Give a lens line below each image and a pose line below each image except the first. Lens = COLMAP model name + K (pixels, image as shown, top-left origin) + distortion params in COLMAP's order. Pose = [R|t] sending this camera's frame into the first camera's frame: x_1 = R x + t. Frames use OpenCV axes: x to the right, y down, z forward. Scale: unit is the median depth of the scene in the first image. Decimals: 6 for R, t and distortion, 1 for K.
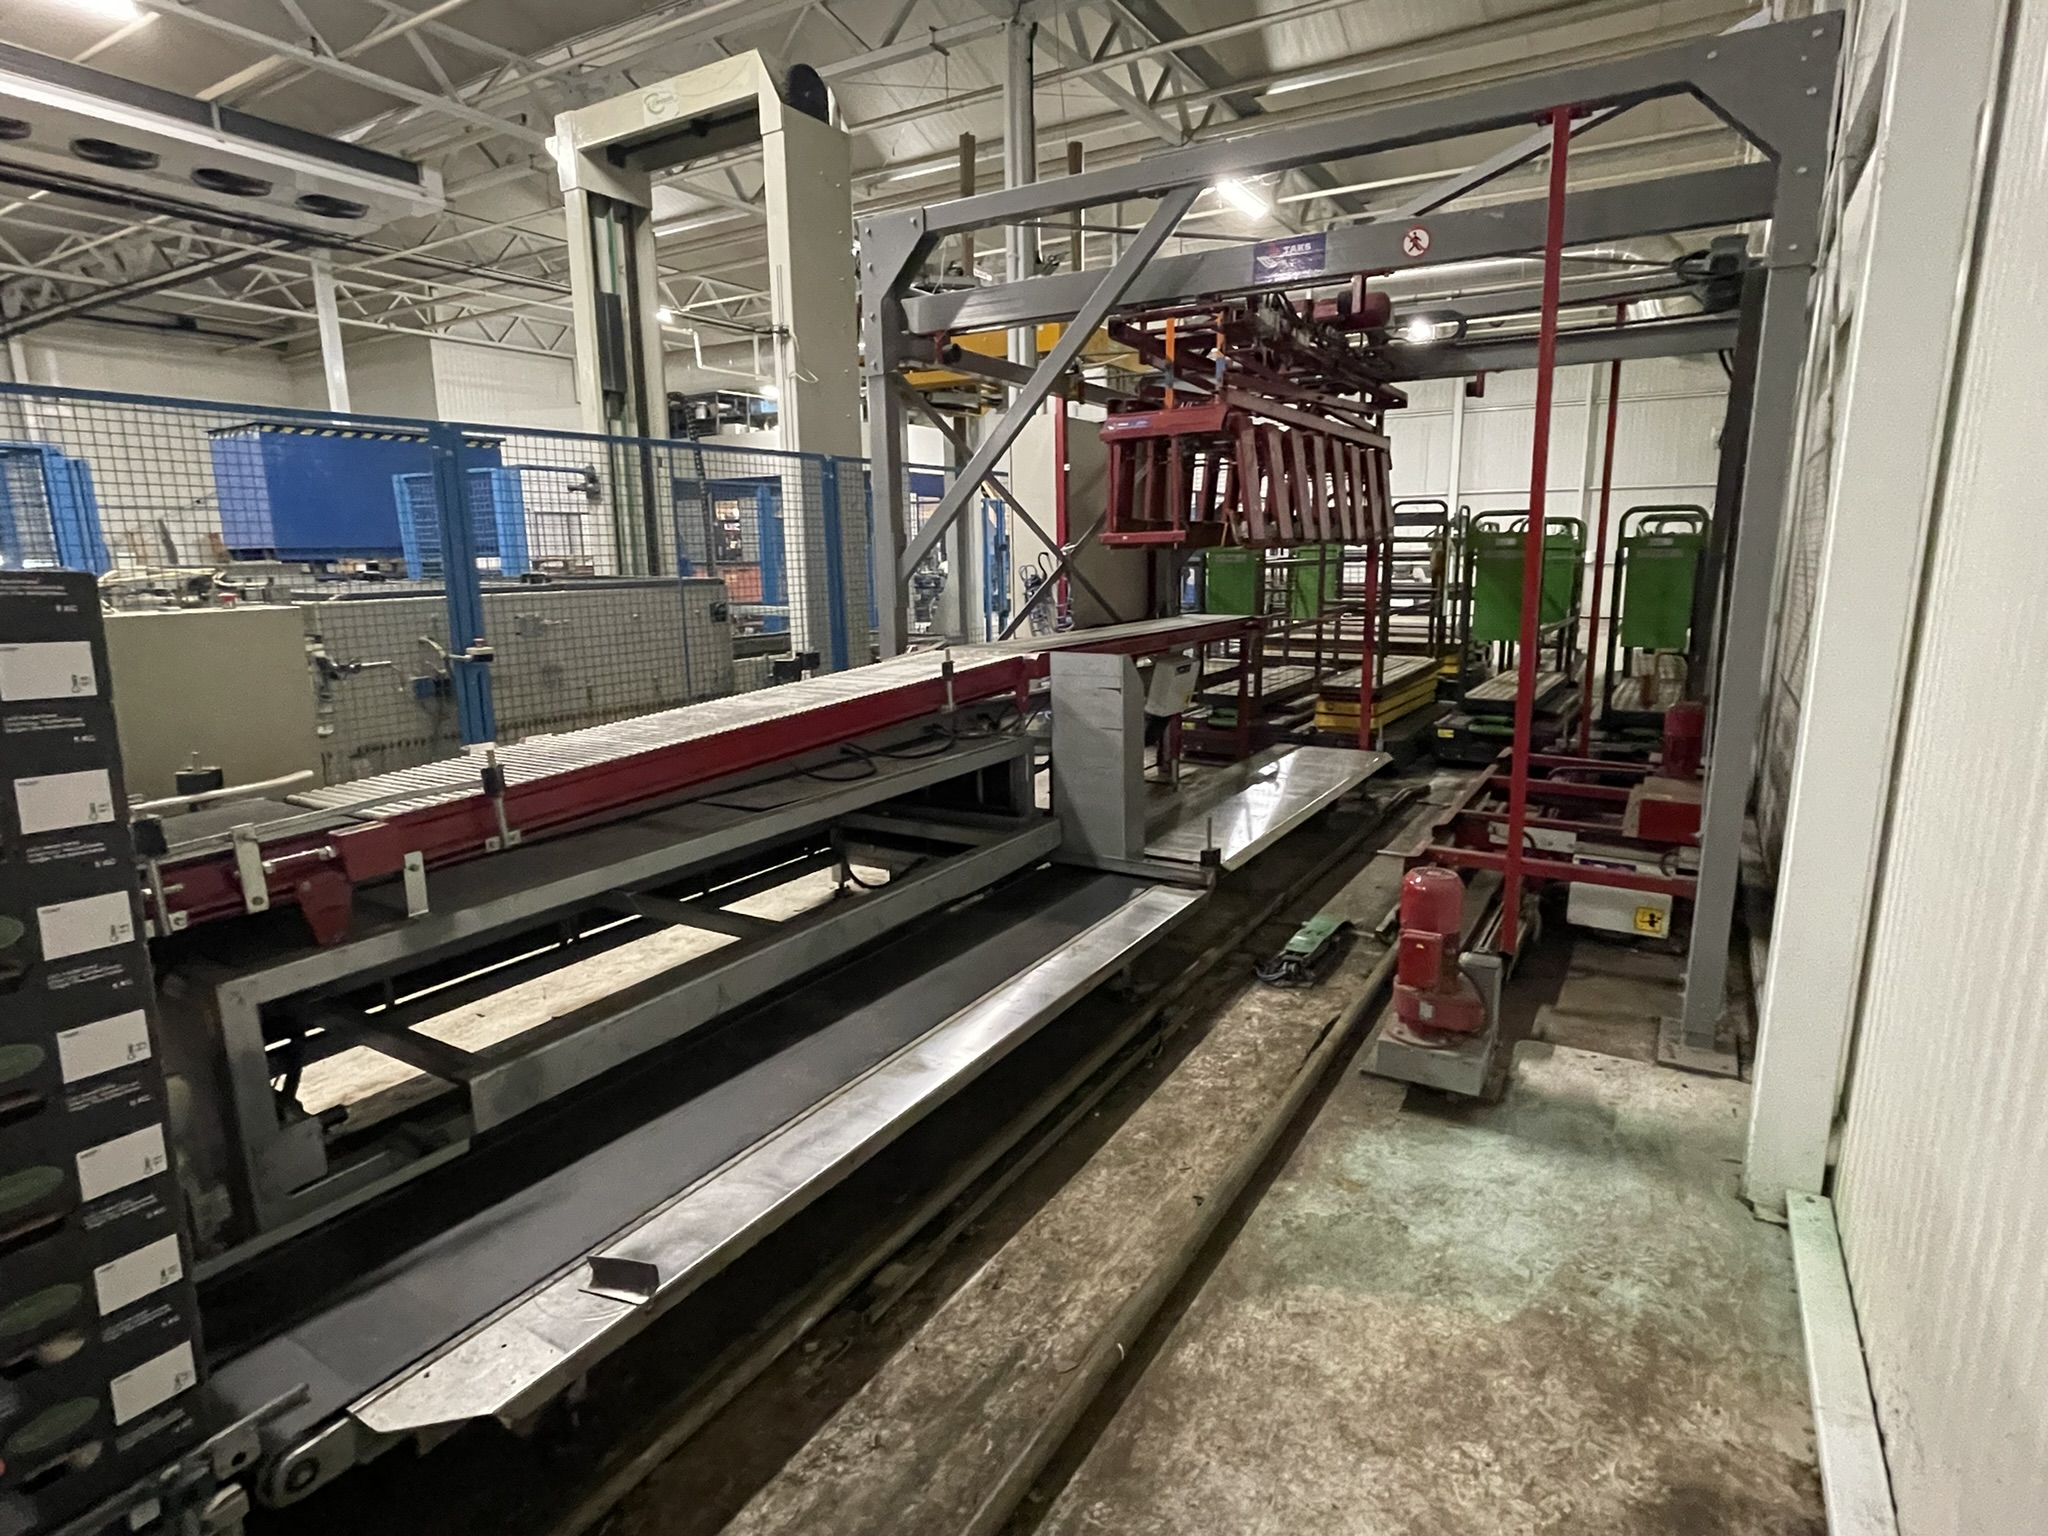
lens RADIAL K [[1084.2, 0, 1024.0], [0, 1084.2, 768.0], [0, 0, 1]] dist [0.003191, 0.000465]
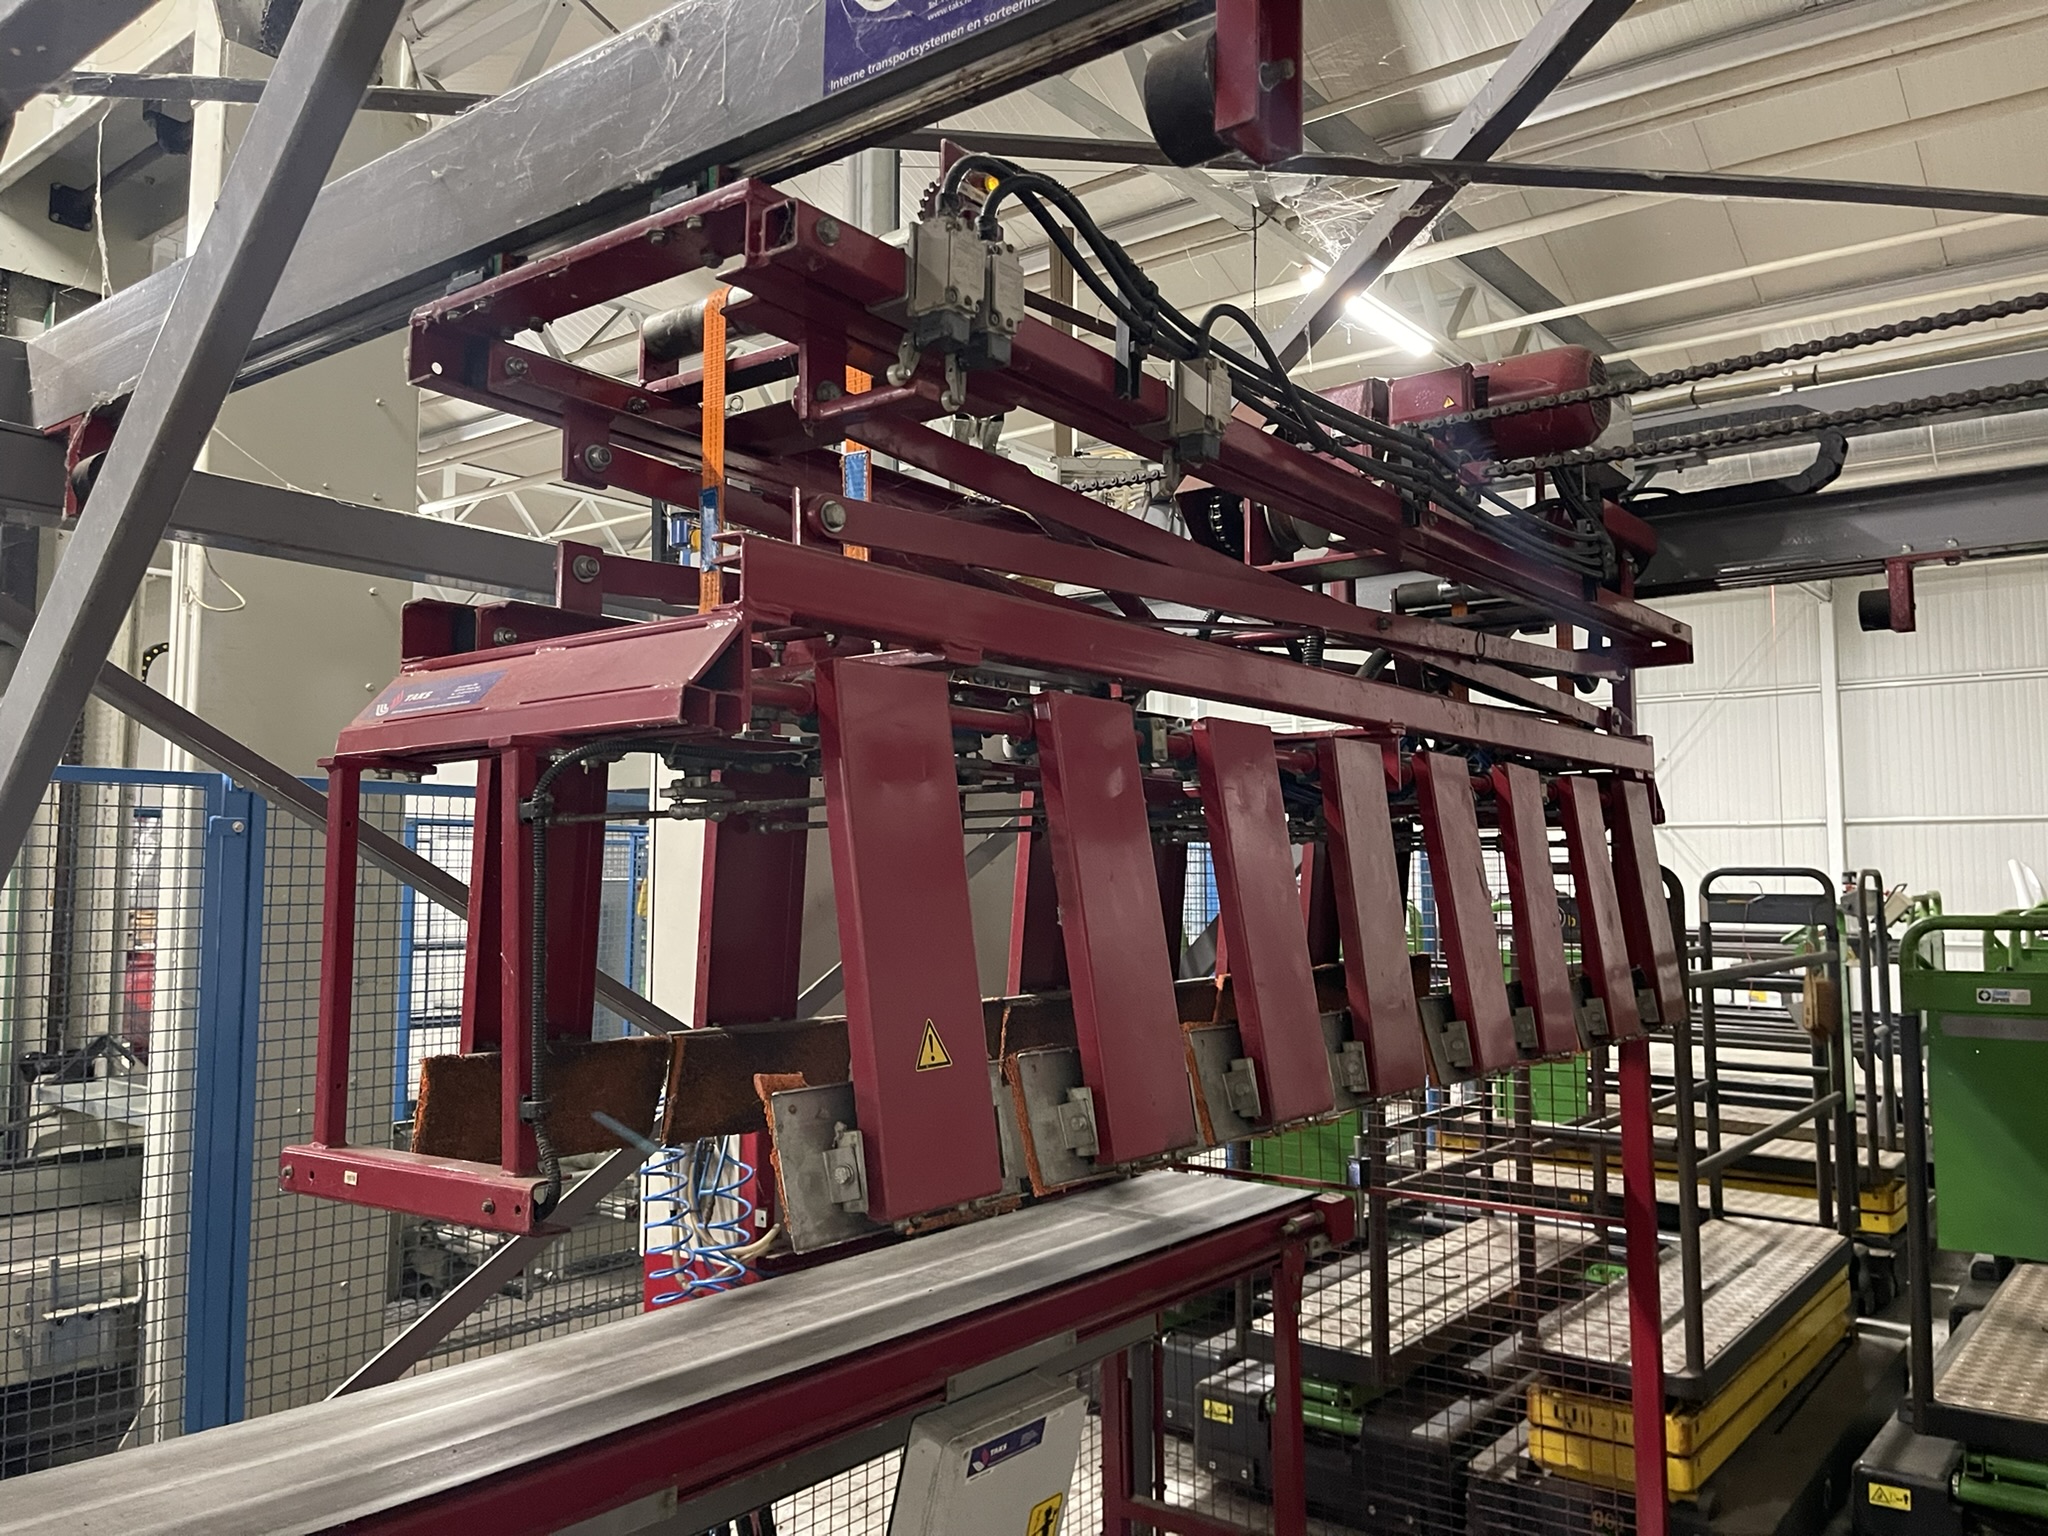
lens RADIAL K [[1550.4, 0, 1008.3], [0, 1550.4, 766.6], [0, 0, 1]] dist [0.025558, 0.000216]
pose [[0.992993, 0.001651, -0.118162, 0.185904], [-0.032632, 0.964855, -0.260748, -0.153159], [0.113578, 0.262776, 0.958148, 0.478226]]
